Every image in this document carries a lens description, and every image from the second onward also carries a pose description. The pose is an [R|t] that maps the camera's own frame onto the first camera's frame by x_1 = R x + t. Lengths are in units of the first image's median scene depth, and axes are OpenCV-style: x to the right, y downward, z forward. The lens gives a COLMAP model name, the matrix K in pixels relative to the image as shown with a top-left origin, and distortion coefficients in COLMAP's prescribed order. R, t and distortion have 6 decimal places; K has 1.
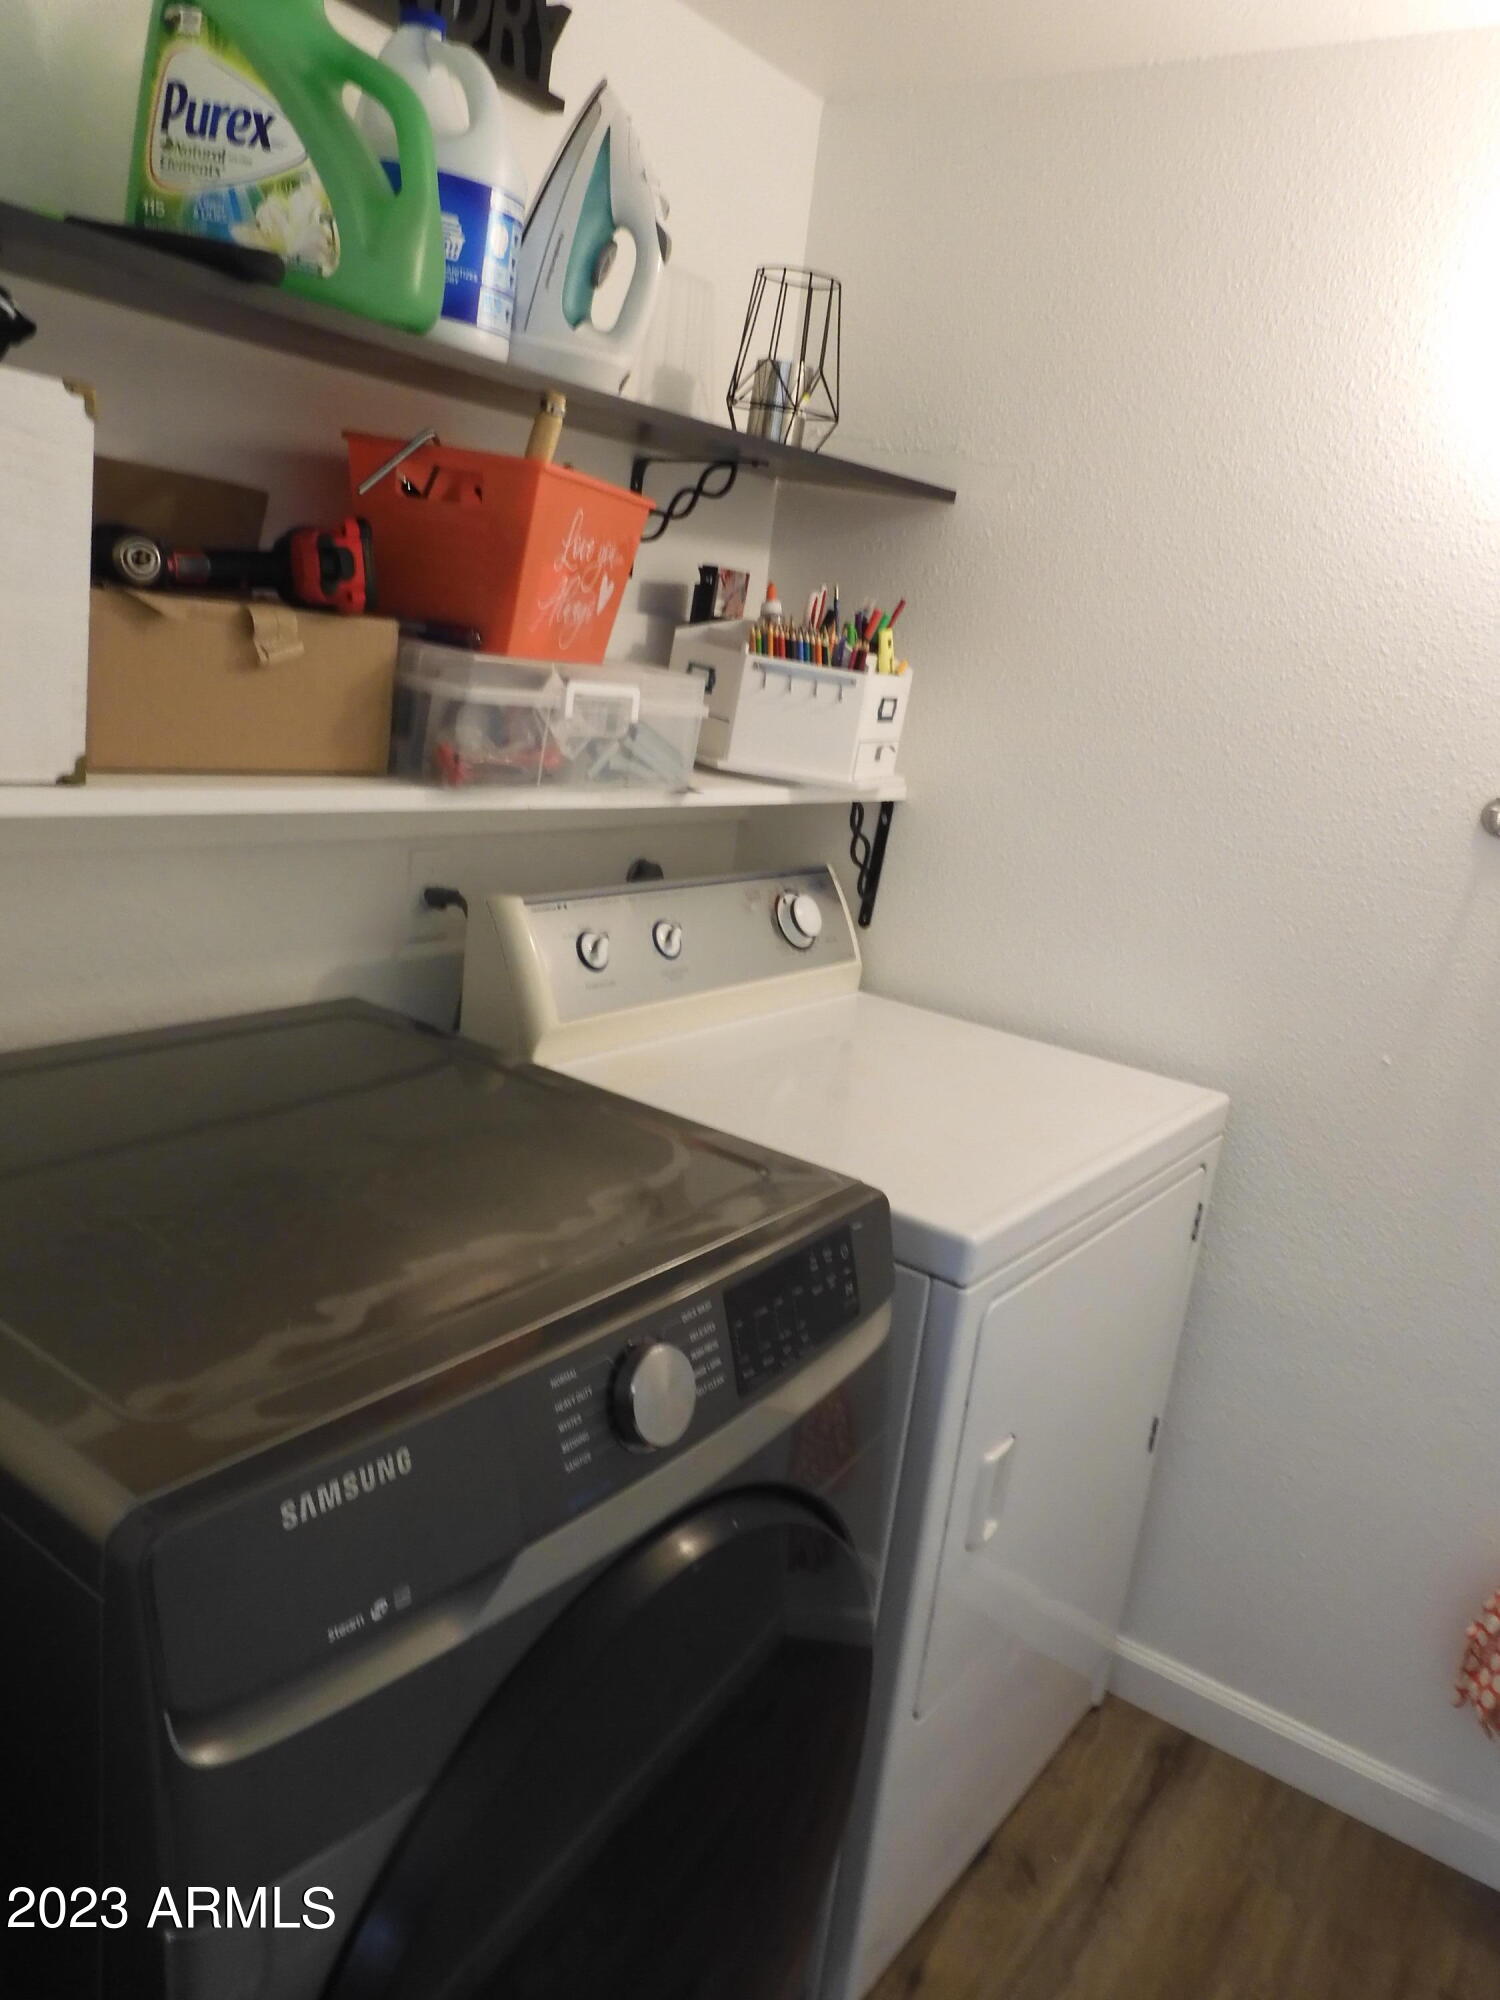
lens RADIAL K [[1422.6, 0, 750.0], [0, 1422.6, 1000.0], [0, 0, 1]] dist [0.002937, 0.003325]
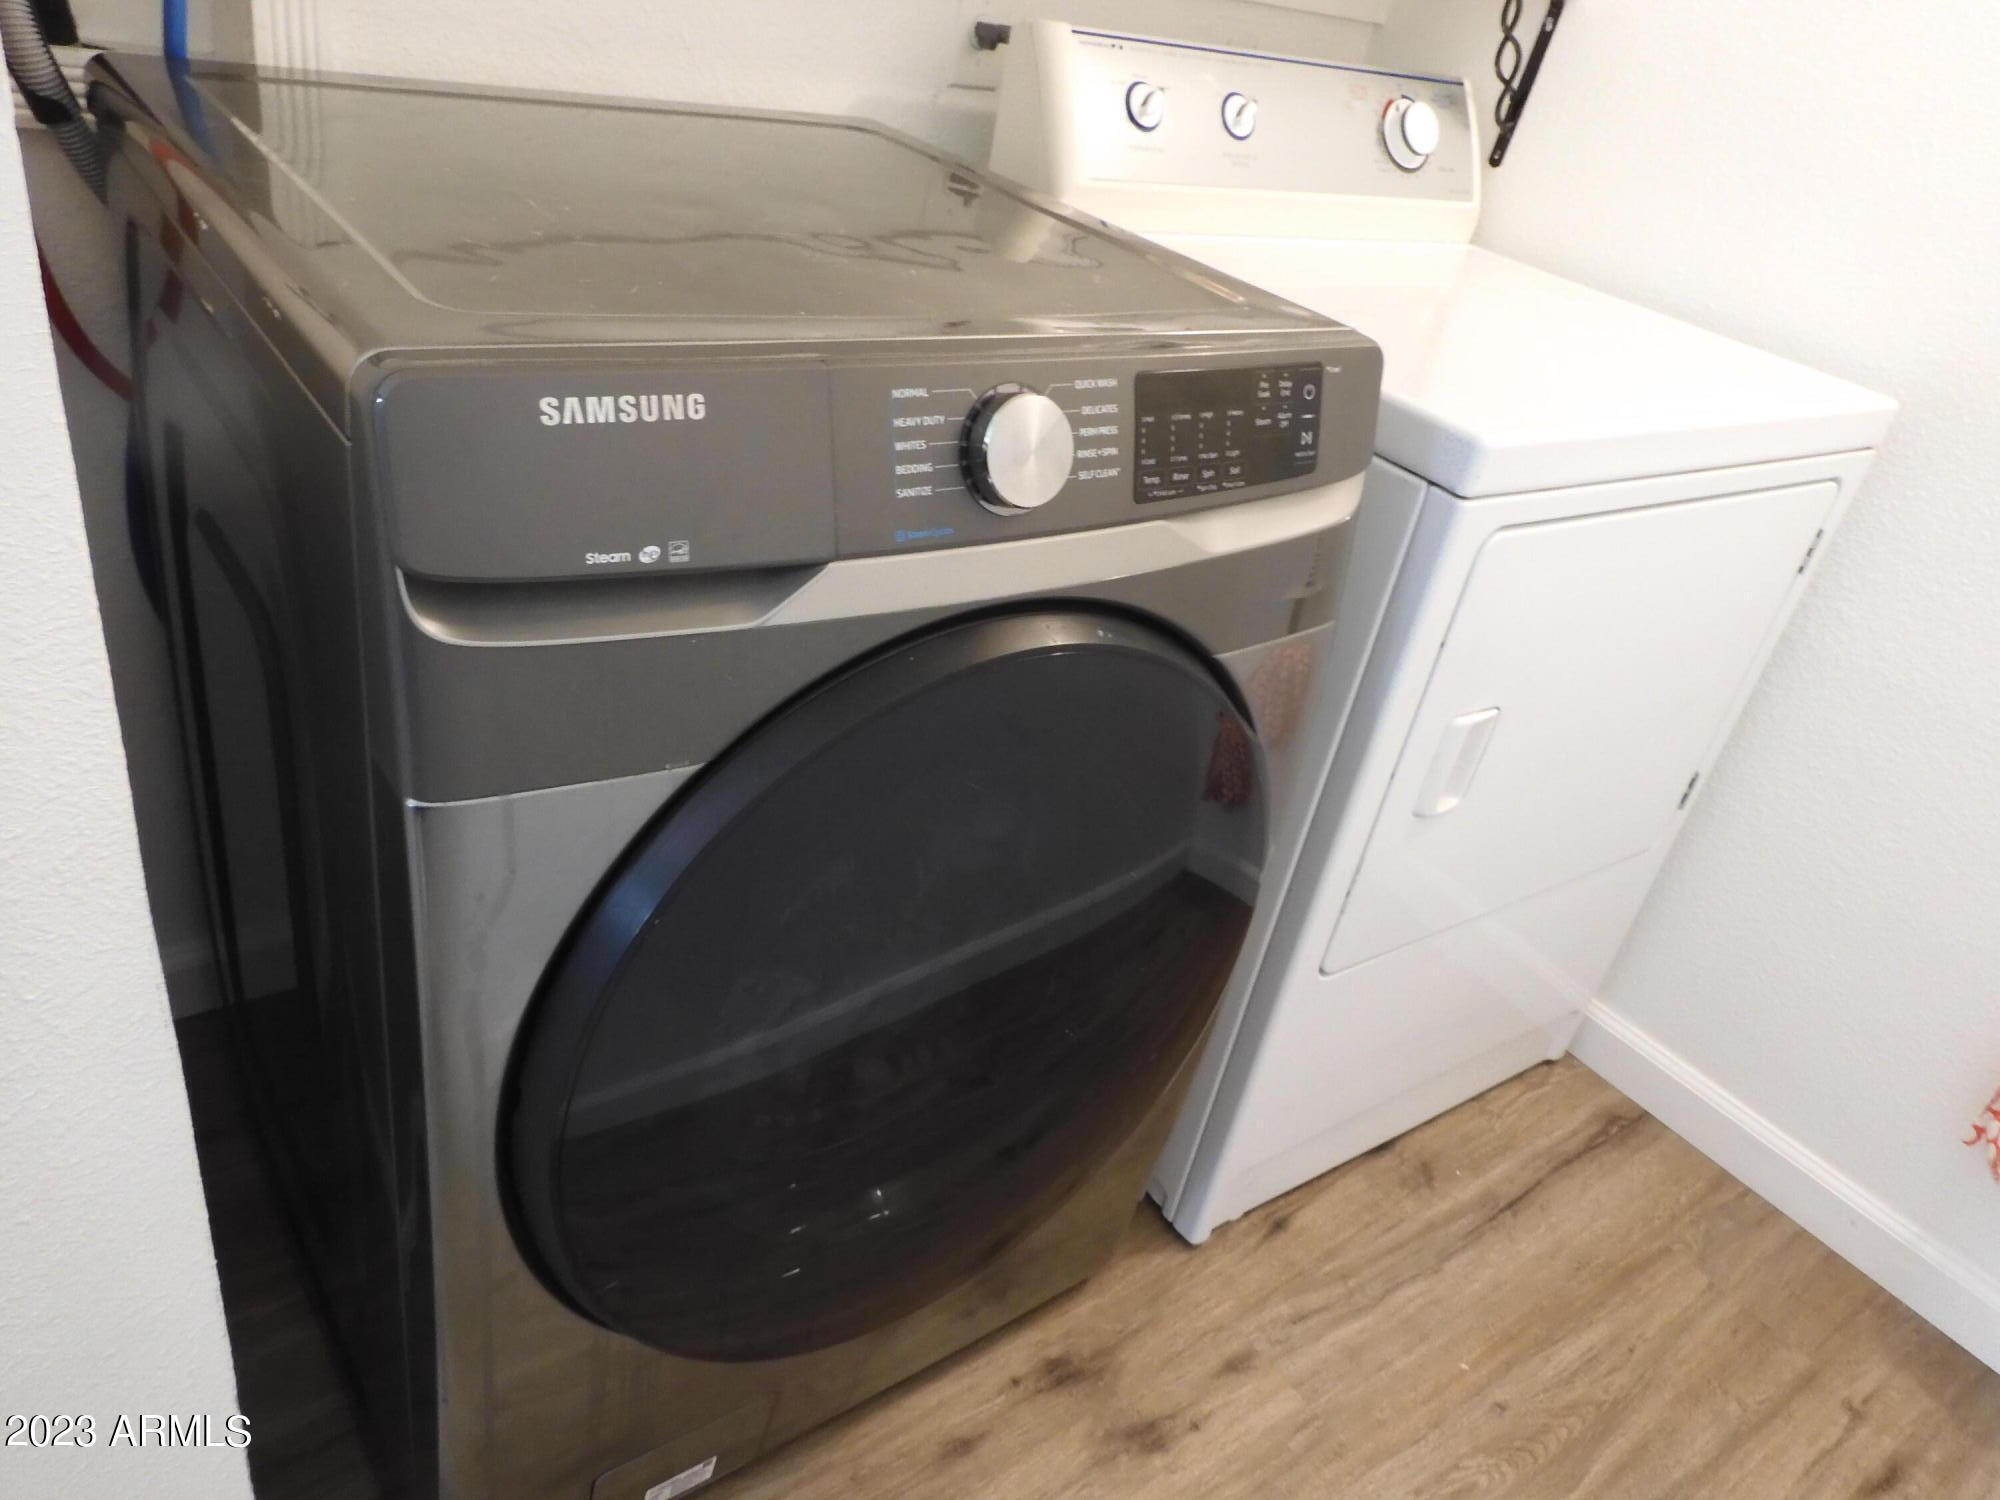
lens RADIAL K [[1429.9, 0, 1000.0], [0, 1429.9, 750.0], [0, 0, 1]] dist [0.000683, 0.006179]
pose [[0.951795, 0.204346, -0.228756, 0.099414], [-0.140275, 0.953199, 0.267835, 0.136774], [0.272781, -0.222835, 0.935914, 0.083070]]
